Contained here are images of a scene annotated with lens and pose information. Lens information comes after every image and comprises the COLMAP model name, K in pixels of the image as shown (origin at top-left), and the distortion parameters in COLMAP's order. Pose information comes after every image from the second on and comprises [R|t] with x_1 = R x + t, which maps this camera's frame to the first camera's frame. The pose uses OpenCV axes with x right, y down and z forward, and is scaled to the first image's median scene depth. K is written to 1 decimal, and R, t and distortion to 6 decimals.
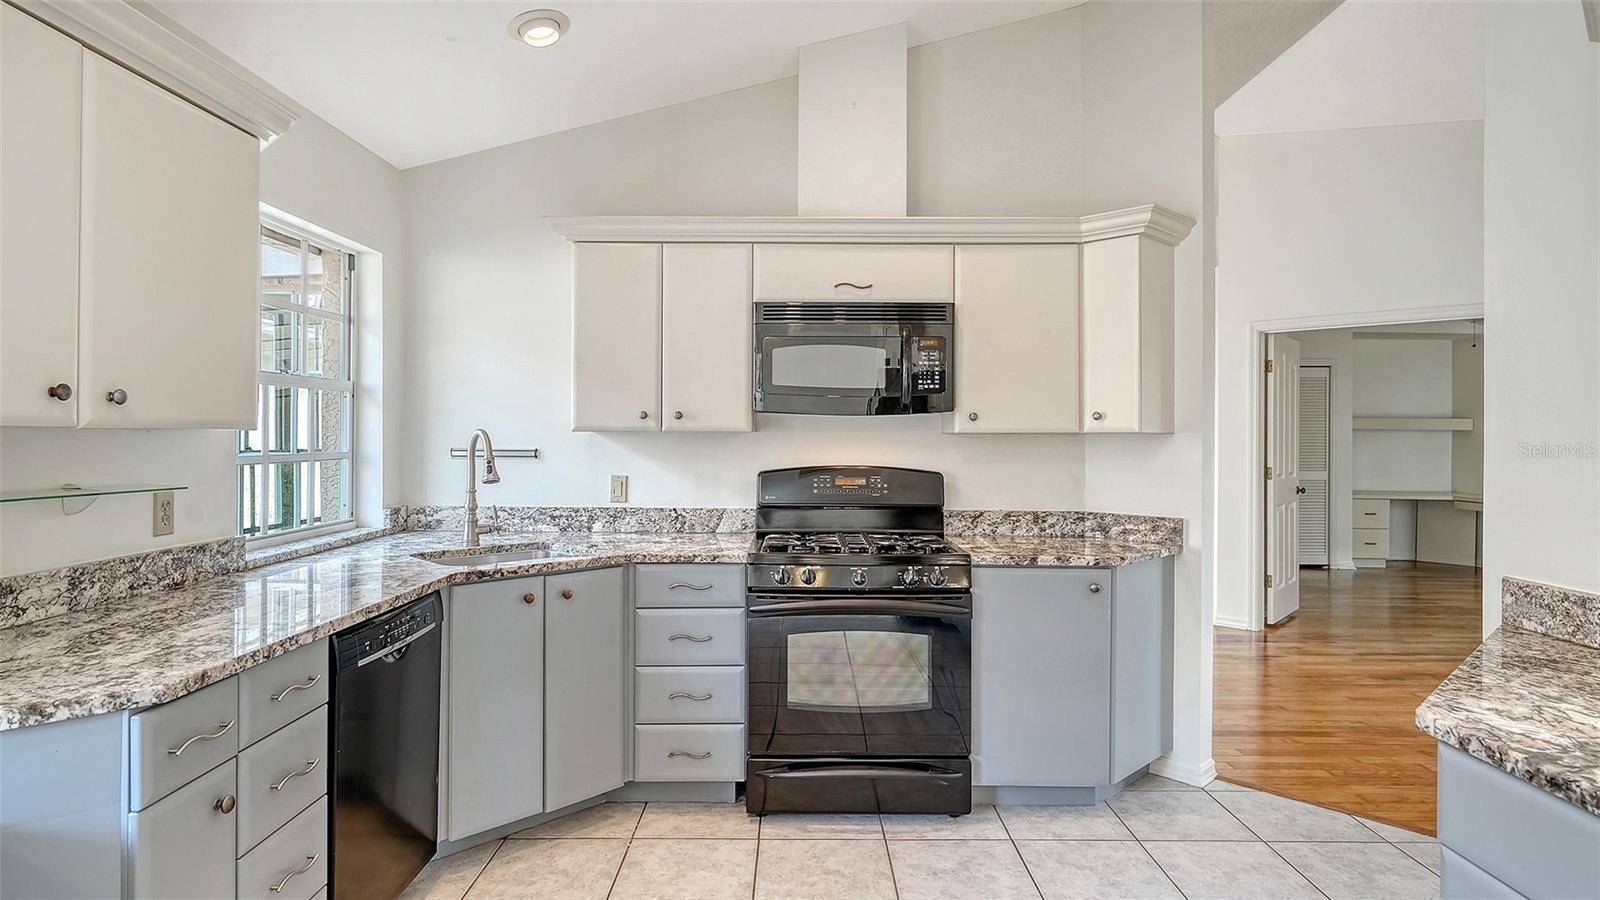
lens RADIAL K [[910.6, 0, 800.0], [0, 910.6, 450.0], [0, 0, 1]] dist [-0.000922, 0.000024]
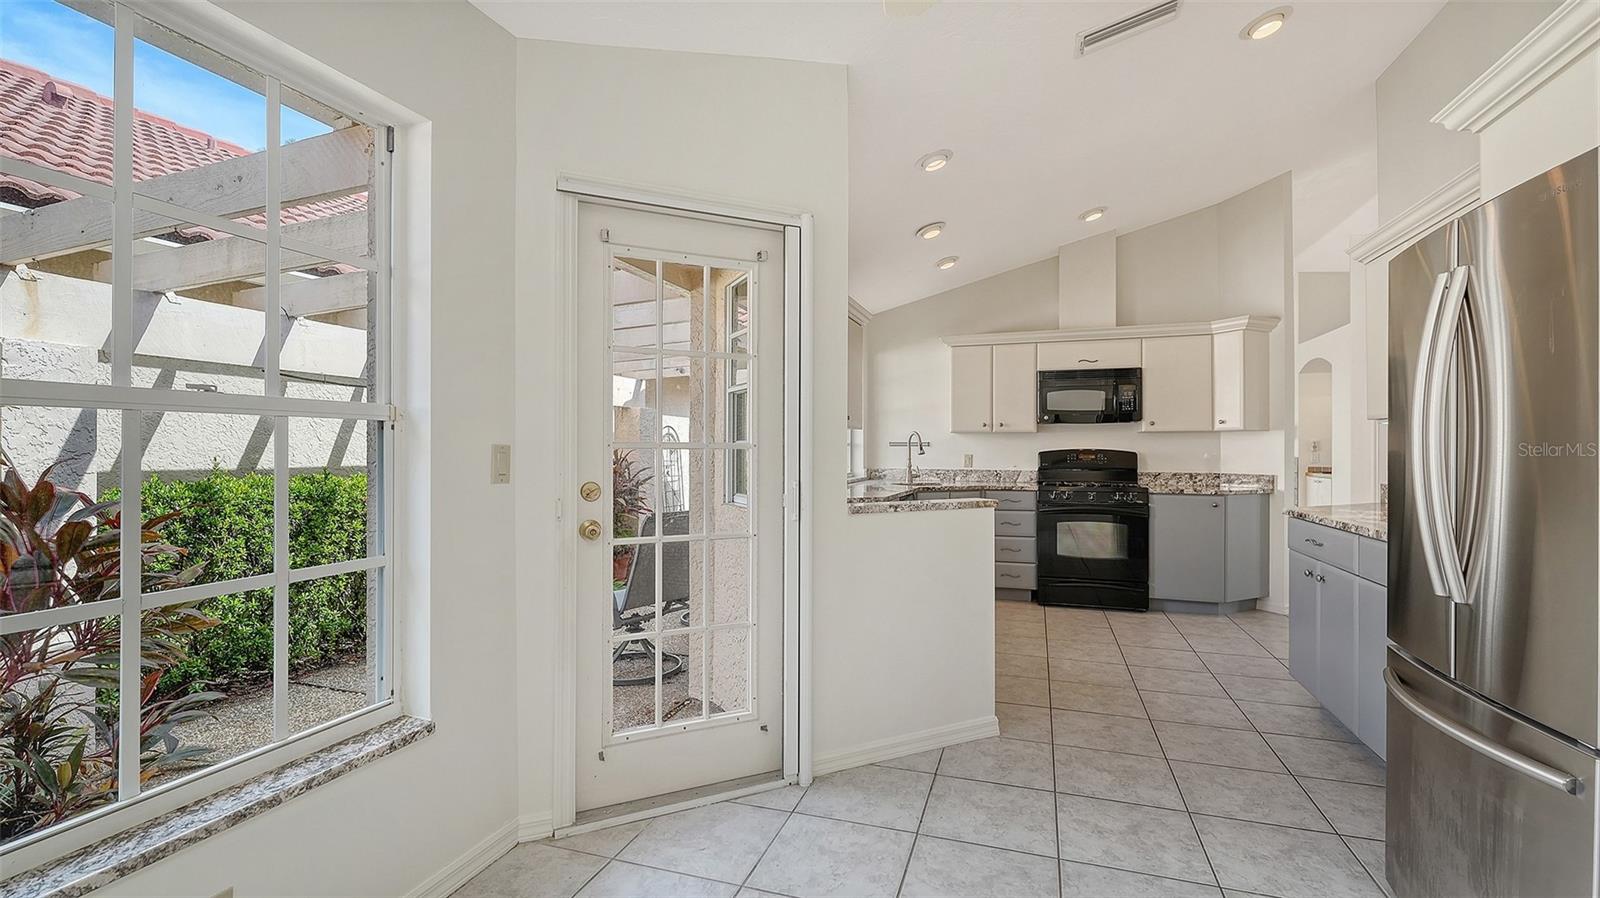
lens RADIAL K [[727.5, 0, 800.0], [0, 727.5, 449.0], [0, 0, 1]] dist [0.001398, -0.000077]
pose [[0.951228, -0.004430, -0.308456, -0.054956], [-0.001146, 0.999839, -0.017894, 0.050556], [0.308486, 0.017375, 0.951070, -0.779982]]
